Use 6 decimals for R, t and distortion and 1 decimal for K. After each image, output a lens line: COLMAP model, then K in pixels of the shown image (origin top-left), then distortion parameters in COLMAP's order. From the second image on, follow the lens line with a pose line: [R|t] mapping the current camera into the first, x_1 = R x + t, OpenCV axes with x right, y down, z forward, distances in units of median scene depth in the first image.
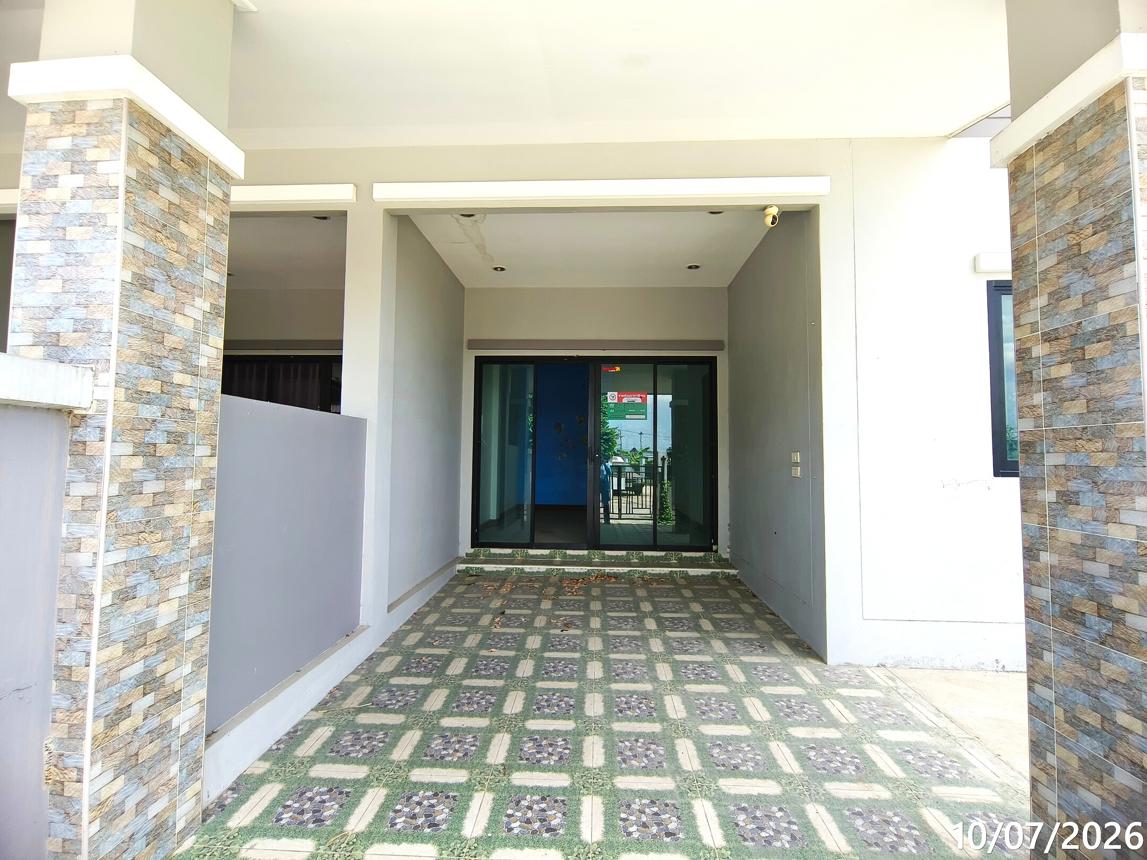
lens RADIAL K [[530.4, 0, 573.5], [0, 530.4, 430.0], [0, 0, 1]] dist [0.000765, 0.000993]
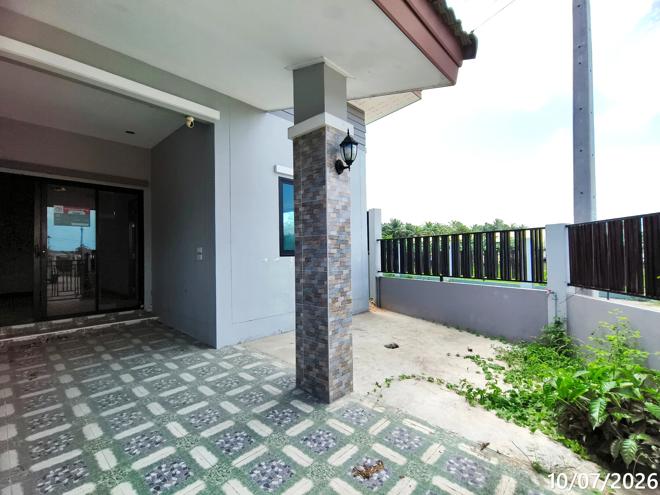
lens RADIAL K [[302.7, 0, 330.0], [0, 302.7, 247.5], [0, 0, 1]] dist [0.000699, 0.000088]
pose [[0.645057, -0.005927, 0.764112, -0.158439], [-0.020256, 0.999486, 0.024854, 0.007429], [-0.763866, -0.031510, 0.644605, -0.103323]]
